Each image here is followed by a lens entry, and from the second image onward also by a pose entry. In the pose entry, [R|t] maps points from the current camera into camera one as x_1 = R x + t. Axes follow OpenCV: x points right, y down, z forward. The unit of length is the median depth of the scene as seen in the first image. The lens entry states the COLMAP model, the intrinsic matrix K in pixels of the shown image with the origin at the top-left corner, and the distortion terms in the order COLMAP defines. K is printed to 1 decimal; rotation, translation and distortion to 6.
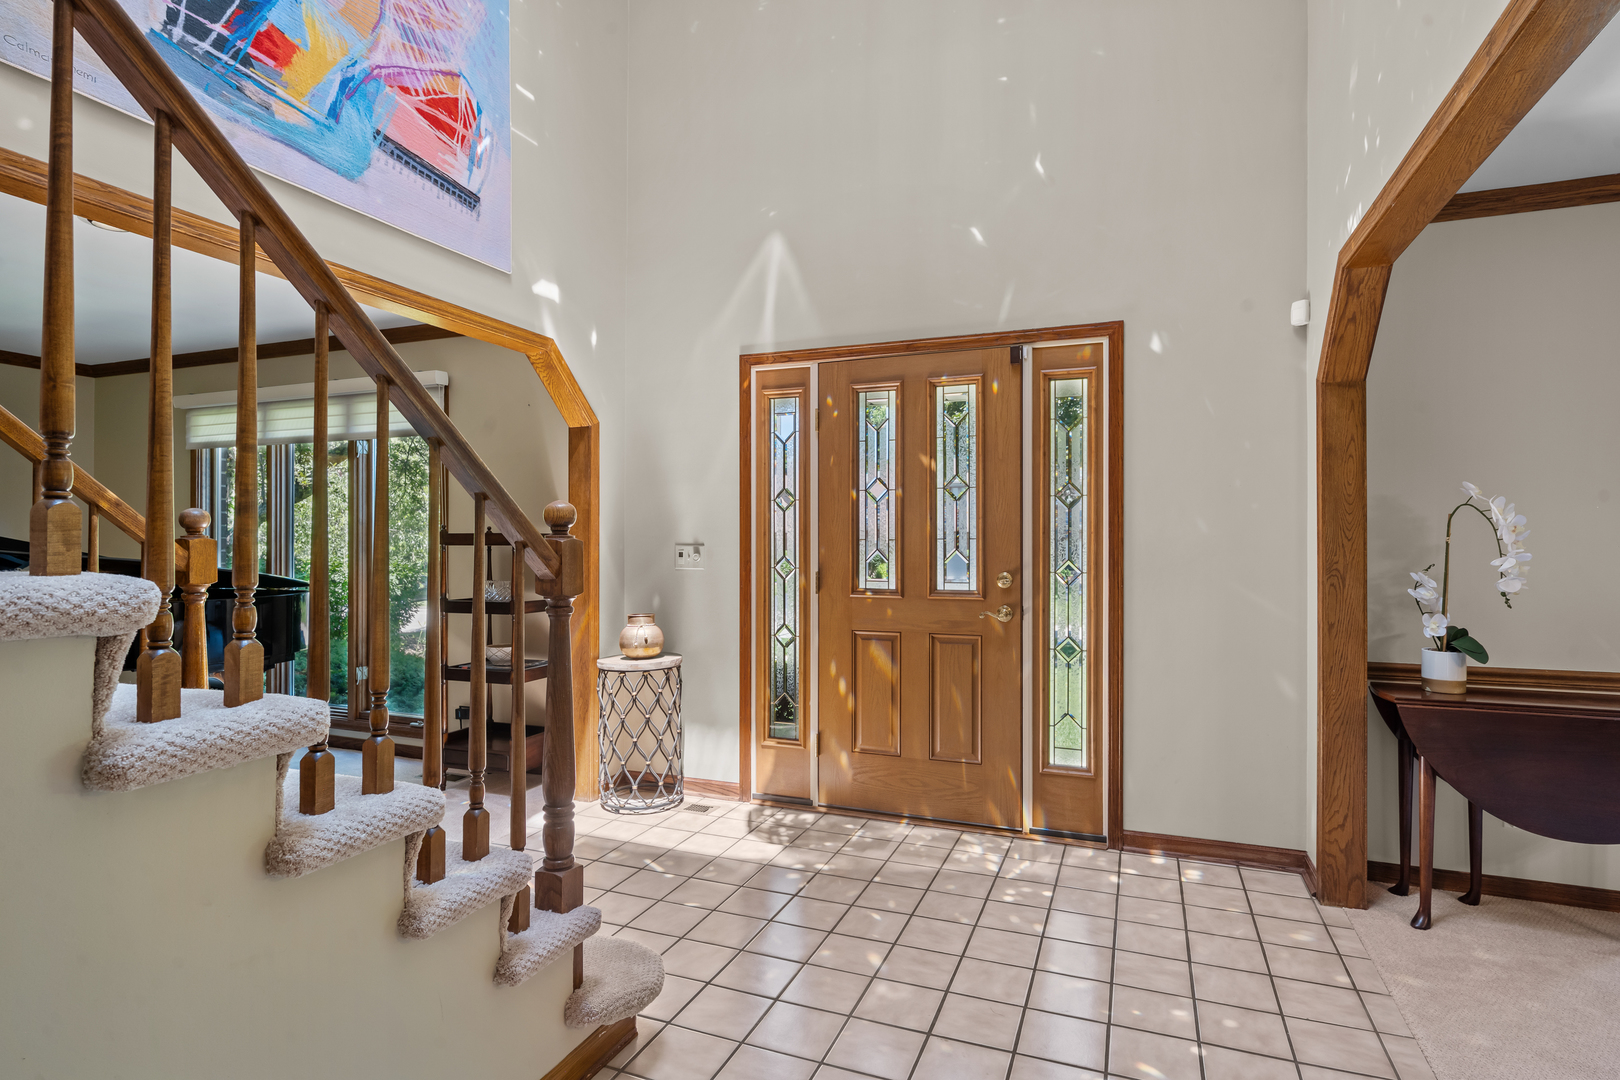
lens RADIAL K [[842.9, 0, 810.0], [0, 842.9, 540.0], [0, 0, 1]] dist [0.001766, 0.000491]
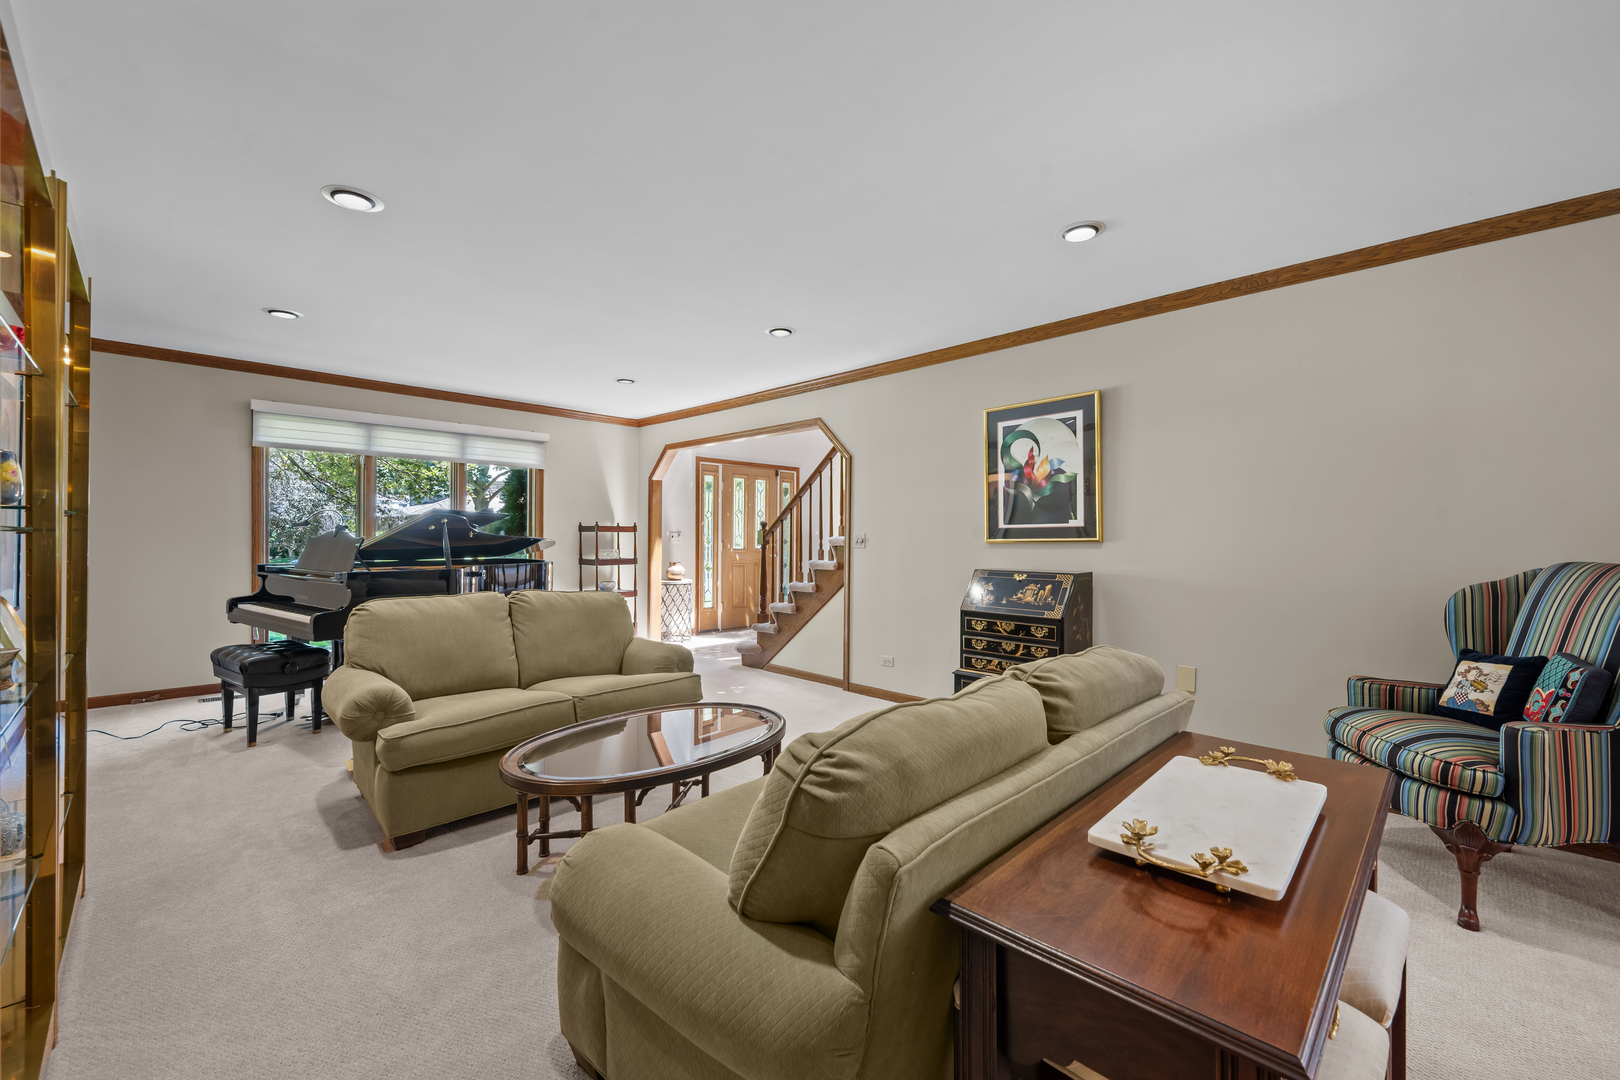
lens RADIAL K [[646.1, 0, 810.7], [0, 646.1, 533.7], [0, 0, 1]] dist [-0.000966, 0.000082]
pose [[0.393684, 0.002707, 0.919242, -2.302702], [-0.001501, 0.999996, -0.002301, 0.023673], [-0.919245, -0.000474, 0.393686, -0.116338]]
